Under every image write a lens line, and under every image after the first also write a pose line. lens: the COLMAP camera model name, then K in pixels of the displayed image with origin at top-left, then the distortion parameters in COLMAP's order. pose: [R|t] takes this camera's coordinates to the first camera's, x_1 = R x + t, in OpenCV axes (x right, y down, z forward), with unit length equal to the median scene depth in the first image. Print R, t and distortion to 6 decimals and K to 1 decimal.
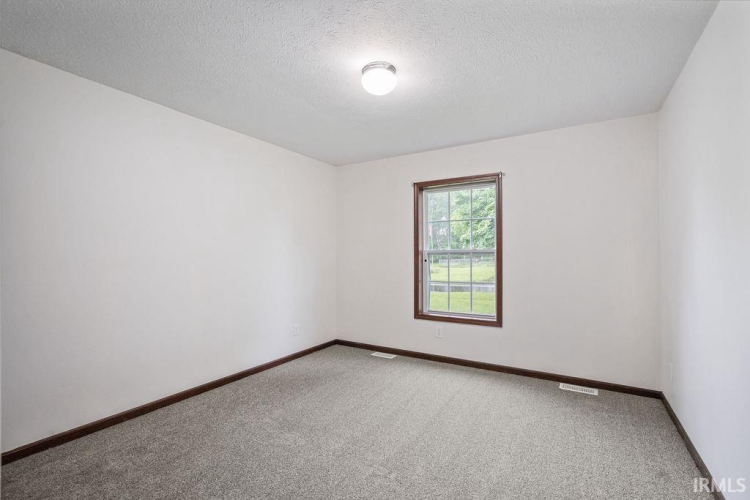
lens RADIAL K [[347.3, 0, 374.4], [0, 347.3, 256.8], [0, 0, 1]] dist [-0.001372, -0.000149]
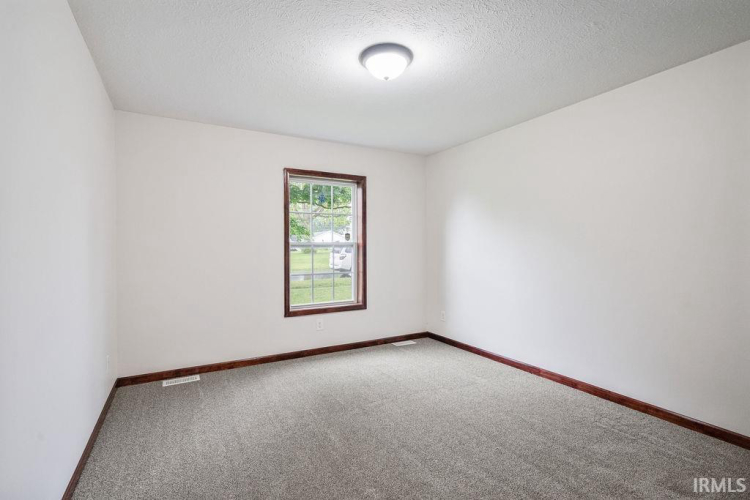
lens RADIAL K [[347.3, 0, 374.4], [0, 347.3, 256.8], [0, 0, 1]] dist [-0.001372, -0.000149]
pose [[0.478694, -0.024534, 0.877639, -0.570161], [0.009351, 0.999695, 0.022846, 0.000551], [-0.877932, -0.002730, 0.478777, 0.361616]]
